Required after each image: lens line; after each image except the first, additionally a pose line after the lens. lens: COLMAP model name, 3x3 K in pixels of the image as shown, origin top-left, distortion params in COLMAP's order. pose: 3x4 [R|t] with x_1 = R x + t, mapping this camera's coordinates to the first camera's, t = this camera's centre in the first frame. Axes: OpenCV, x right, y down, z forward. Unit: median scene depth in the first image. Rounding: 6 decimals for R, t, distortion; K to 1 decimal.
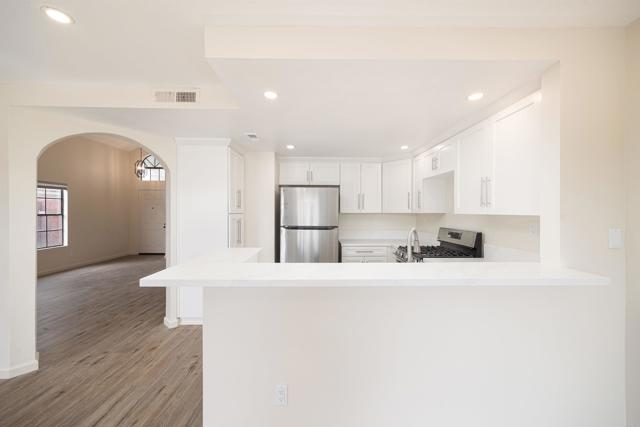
lens RADIAL K [[248.3, 0, 318.7], [0, 248.3, 208.9], [0, 0, 1]] dist [0.016146, 0.000848]
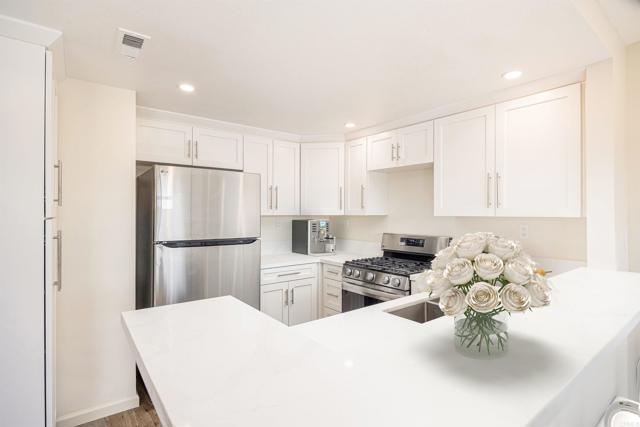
lens RADIAL K [[331.9, 0, 321.2], [0, 331.9, 214.8], [0, 0, 1]] dist [0.002478, 0.000467]
pose [[0.788533, -0.000717, 0.614992, -0.309212], [-0.002379, 0.999988, 0.004216, 0.010972], [-0.614988, -0.004788, 0.788522, 0.274903]]
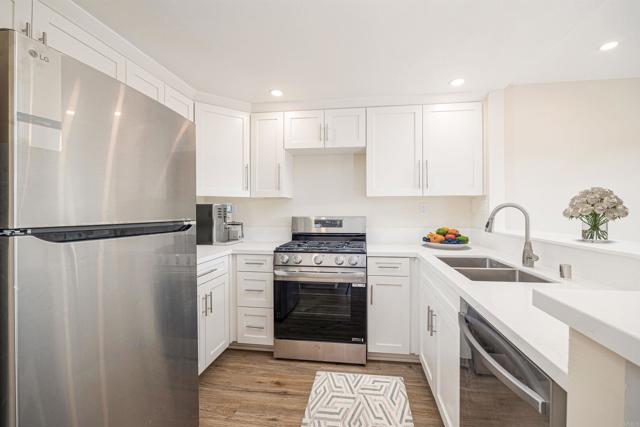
lens RADIAL K [[283.5, 0, 321.9], [0, 283.5, 215.2], [0, 0, 1]] dist [0.001389, 0.000123]
pose [[0.127953, -0.008423, 0.991744, -0.354797], [0.001977, 0.999964, 0.008237, 0.059636], [-0.991778, 0.000907, 0.127965, 0.764373]]
